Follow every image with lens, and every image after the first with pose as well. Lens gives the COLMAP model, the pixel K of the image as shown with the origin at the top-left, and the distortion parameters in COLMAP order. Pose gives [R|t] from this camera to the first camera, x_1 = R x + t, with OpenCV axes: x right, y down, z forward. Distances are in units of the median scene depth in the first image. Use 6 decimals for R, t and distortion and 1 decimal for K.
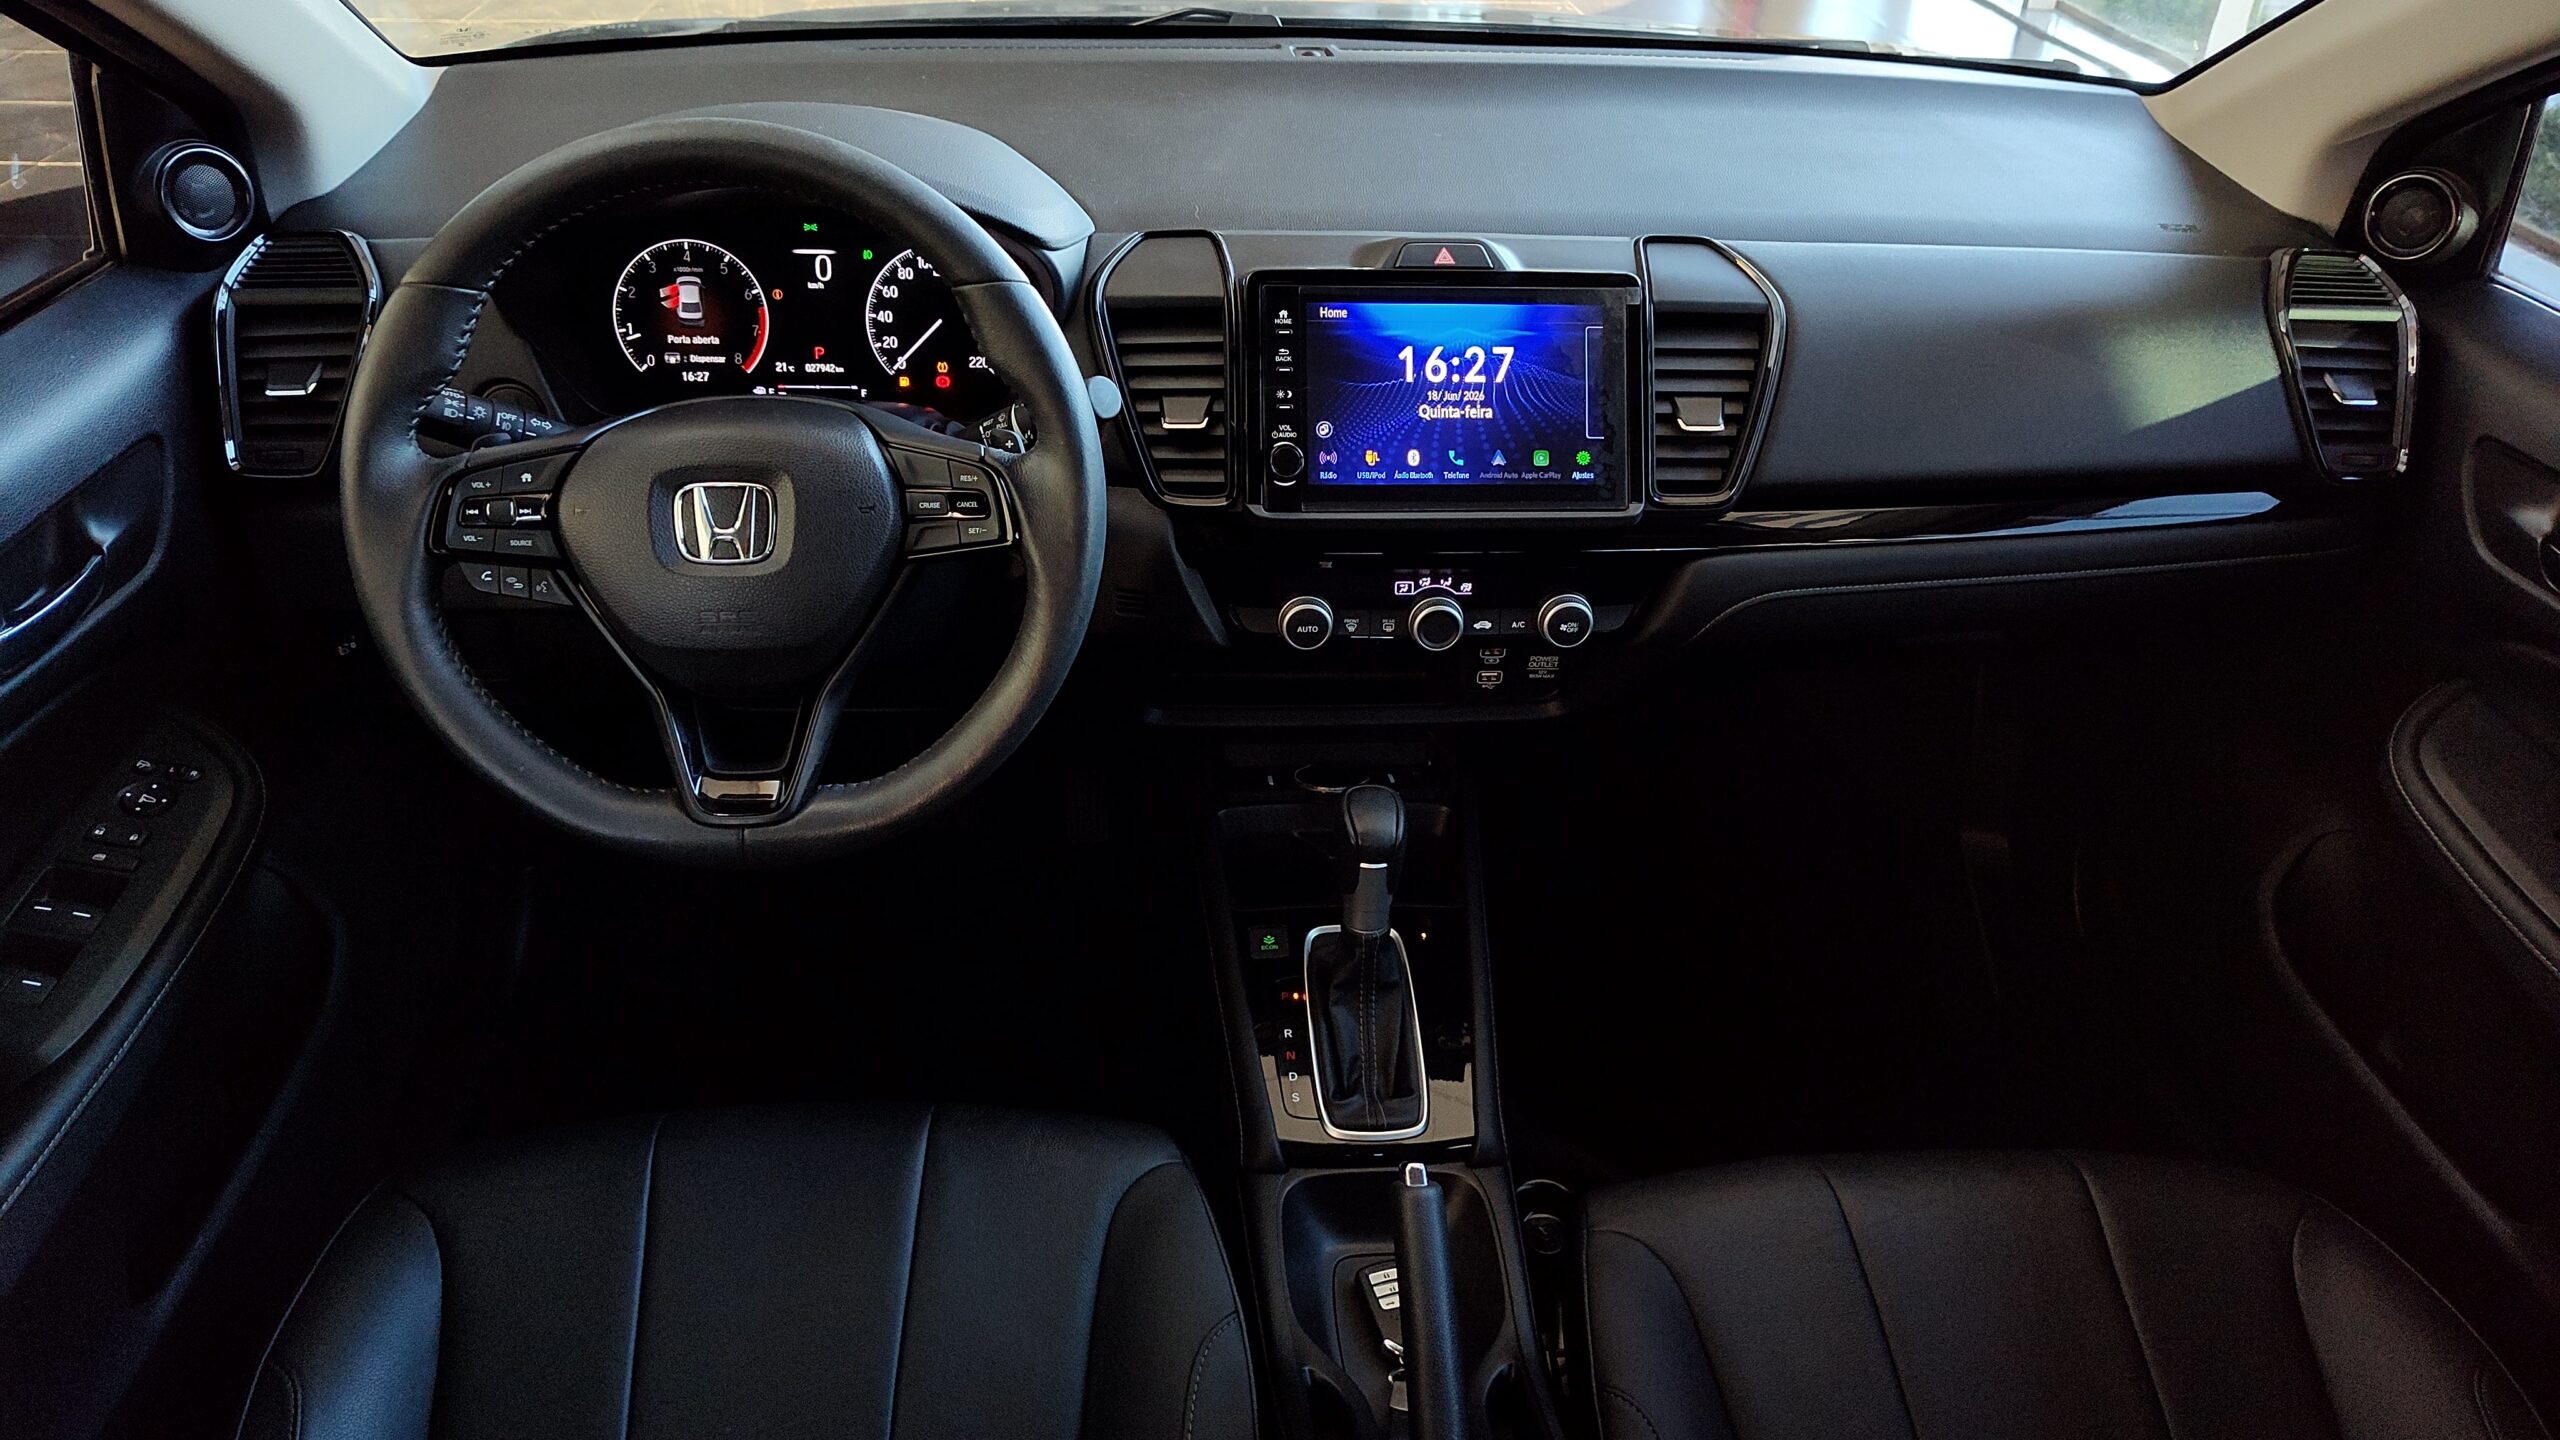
lens RADIAL K [[1790.1, 0, 1285.1], [0, 1790.1, 721.0], [0, 0, 1]] dist [0.015949, -0.017181]
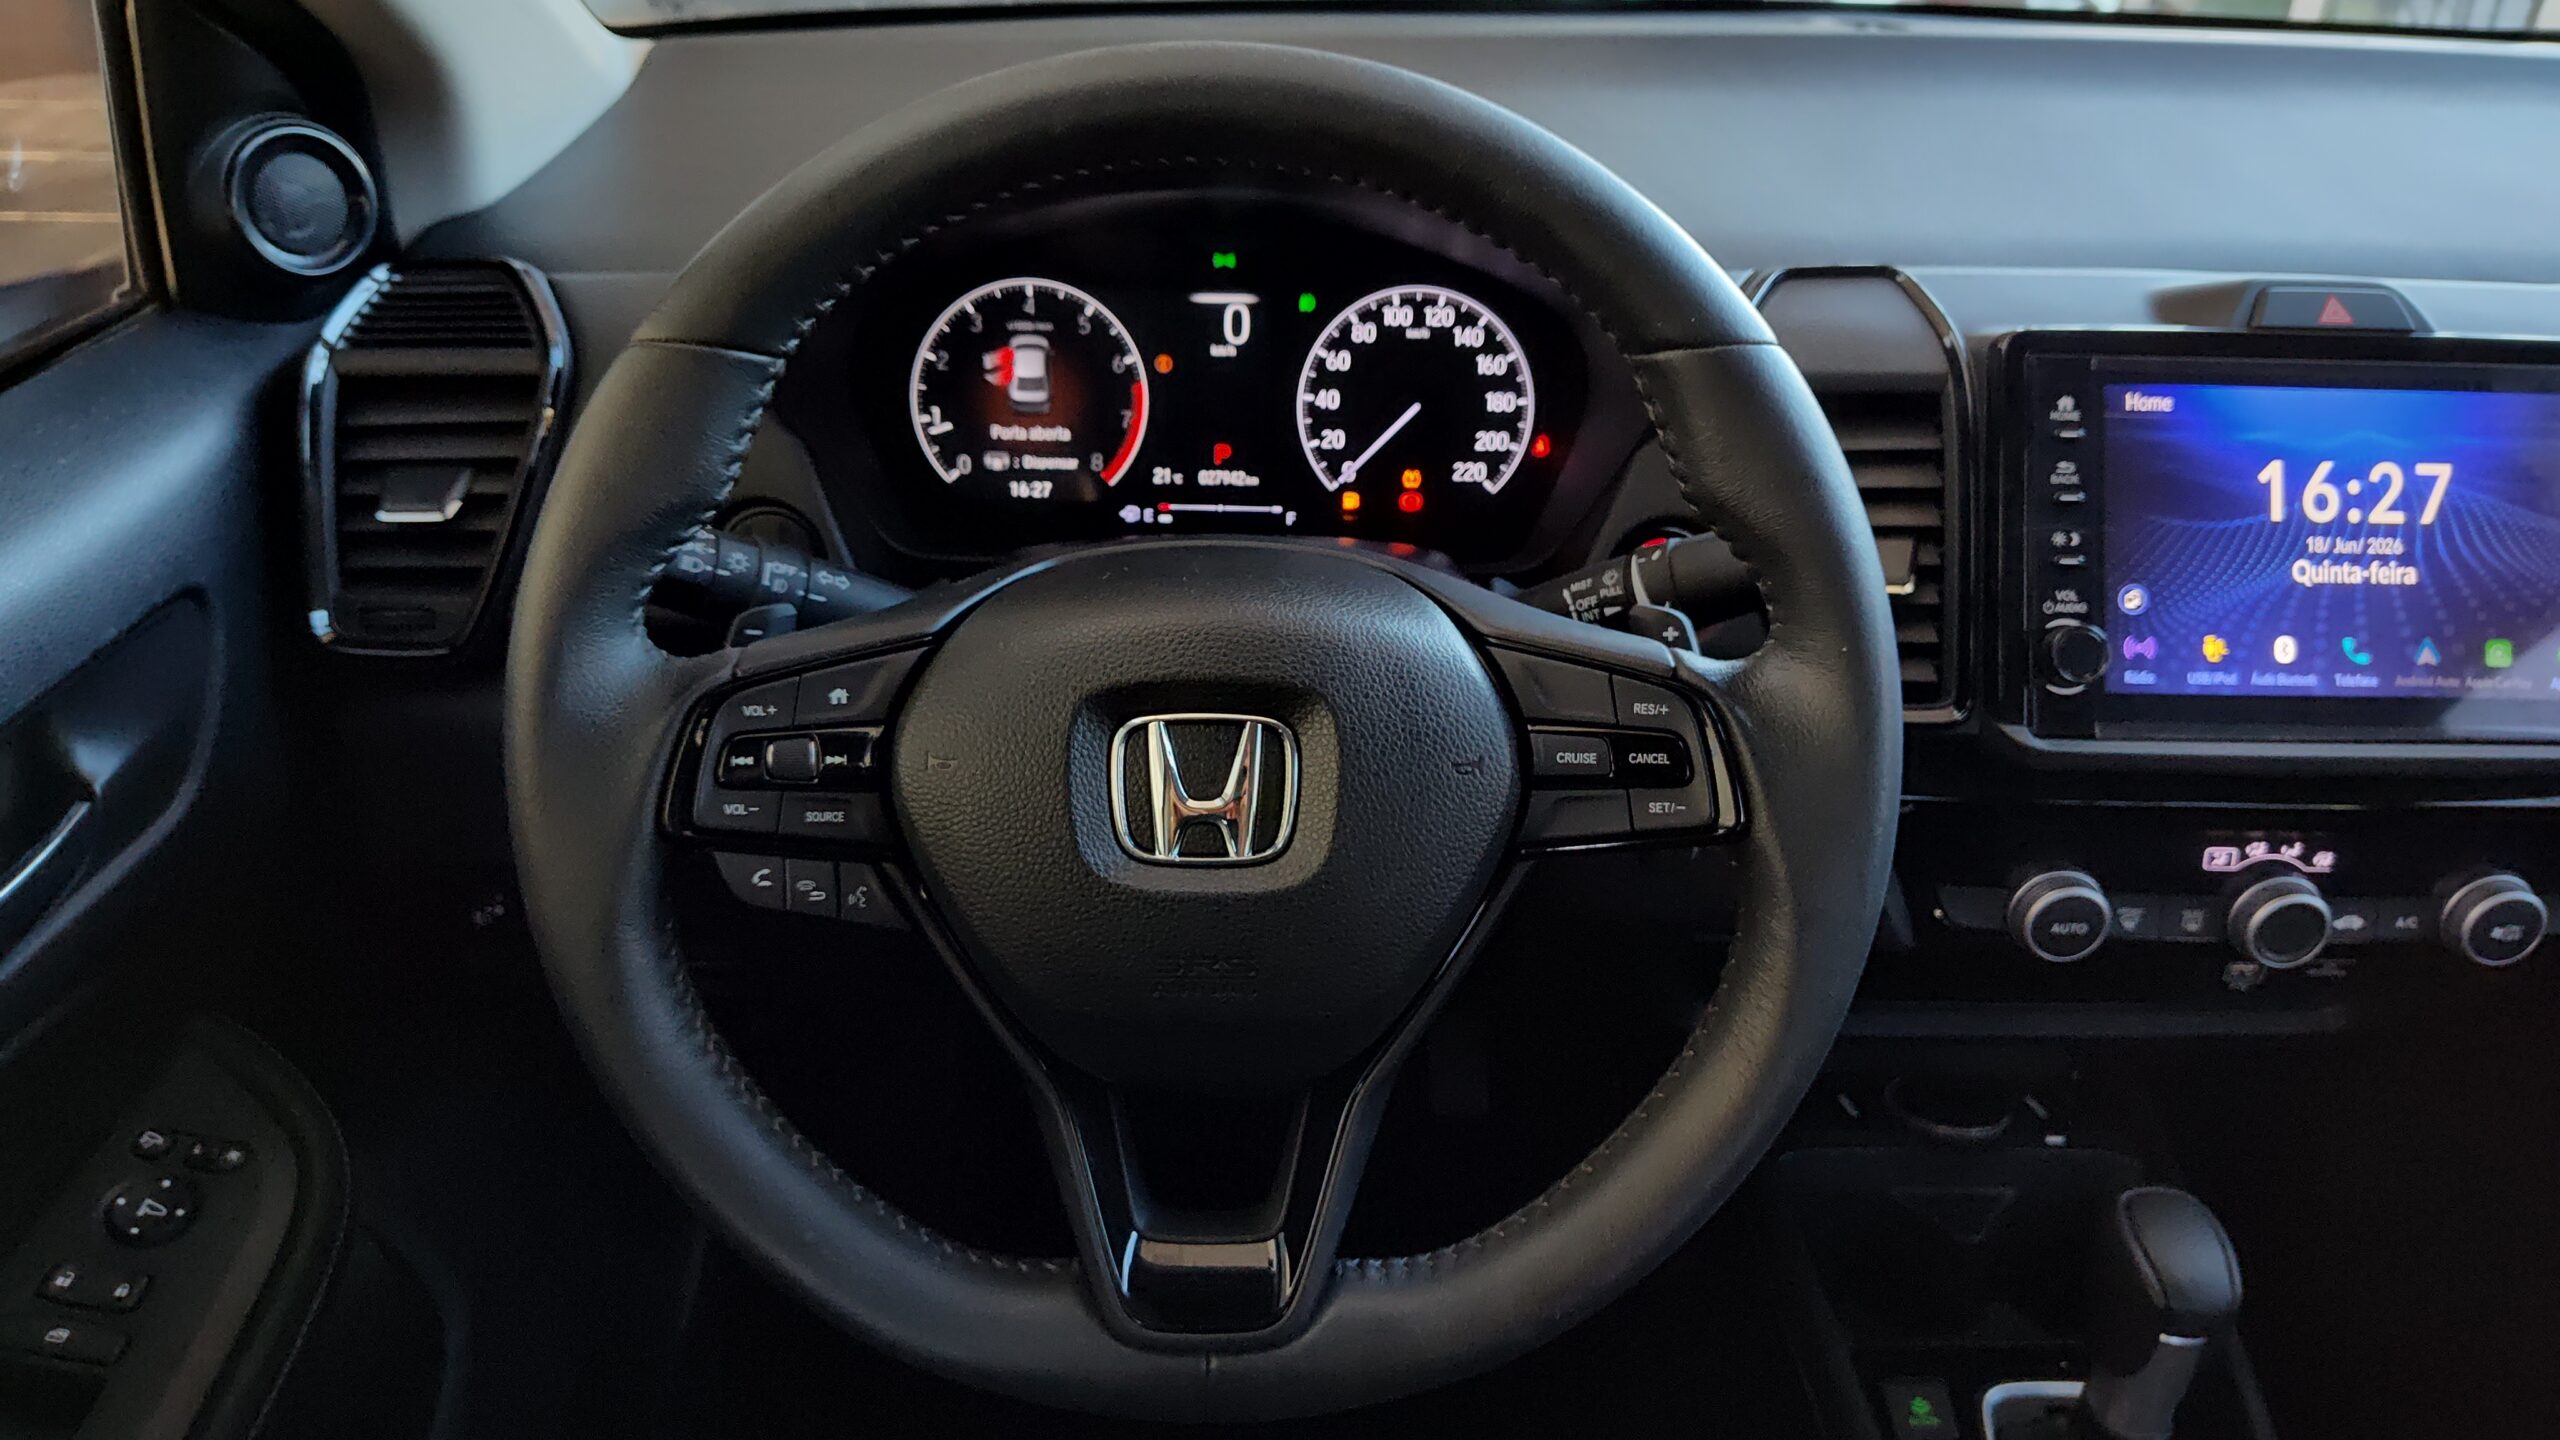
lens RADIAL K [[1790.1, 0, 1286.9], [0, 1790.1, 699.5], [0, 0, 1]] dist [0.015949, -0.017181]
pose [[0.998788, 0.017642, -0.045950, -0.224422], [-0.019841, 0.998658, -0.047839, -0.095296], [0.045045, 0.048692, 0.997798, 0.397301]]
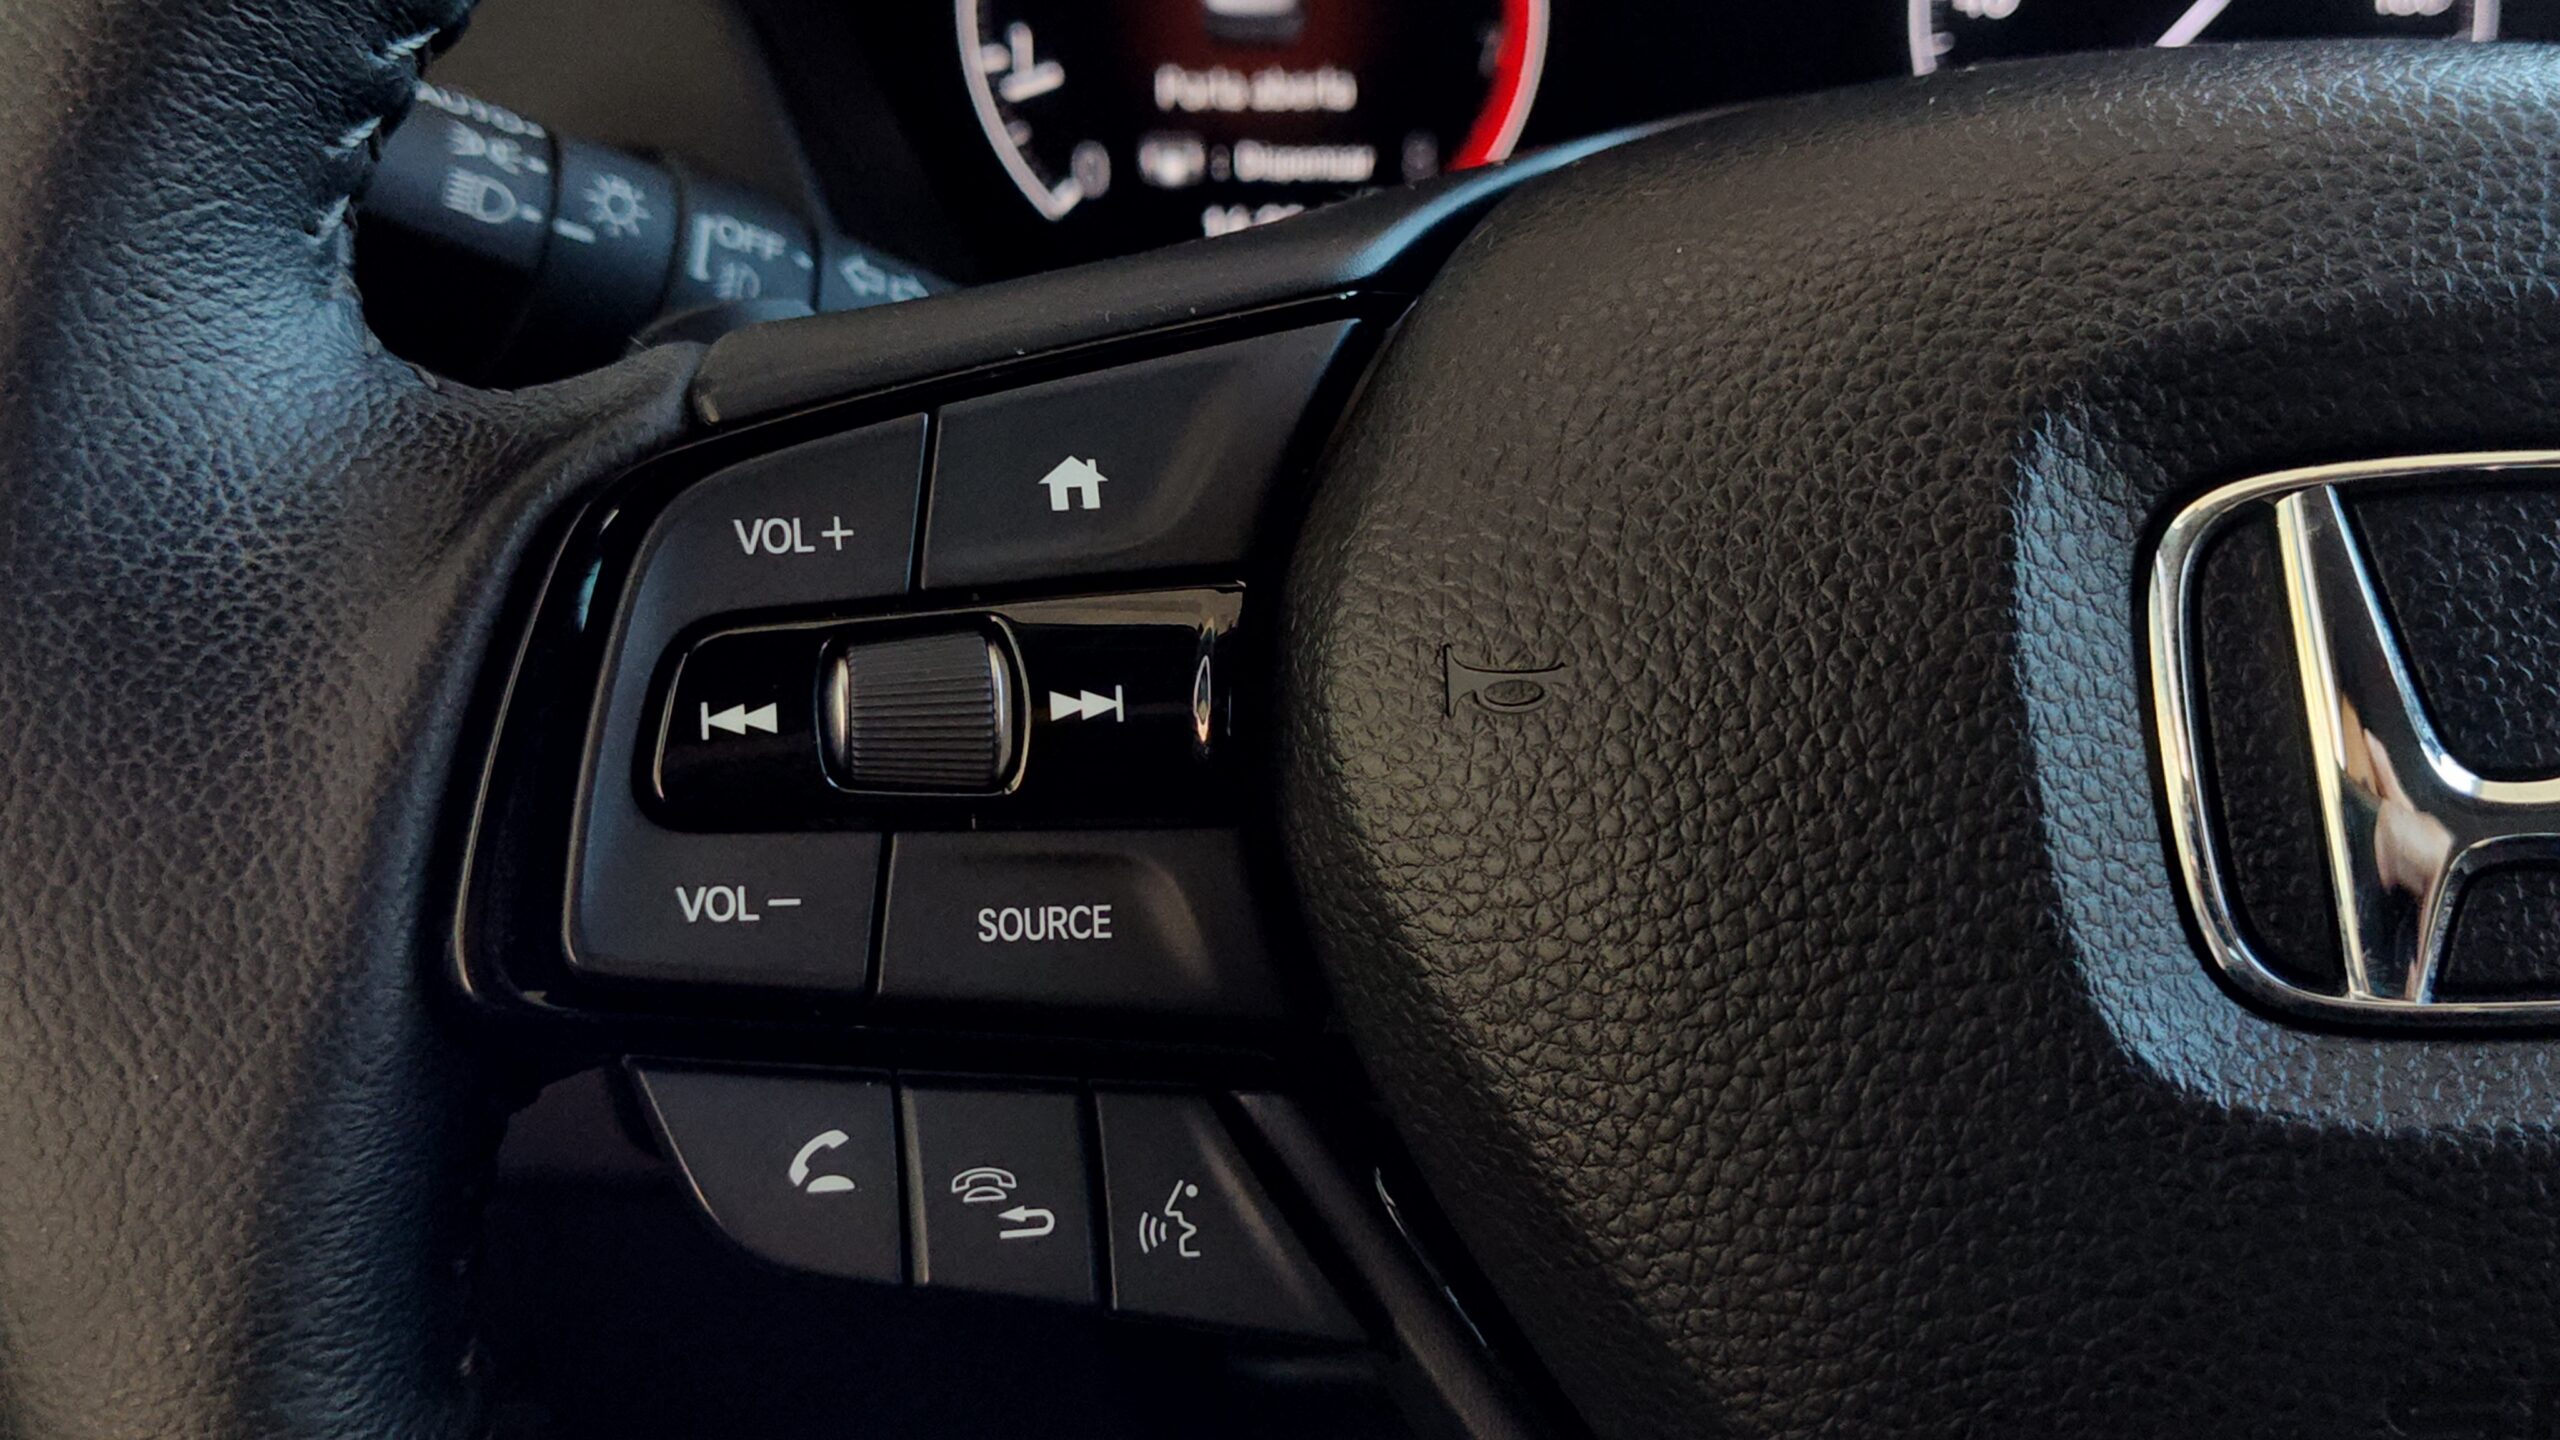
lens RADIAL K [[2882.5, 0, 1356.3], [0, 2882.5, 672.0], [0, 0, 1]] dist [-0.011298, 0.000000]
pose [[0.999463, -0.029962, -0.013239, -0.339659], [0.027556, 0.987578, -0.154694, -0.070586], [0.017709, 0.154246, 0.987874, 0.655971]]
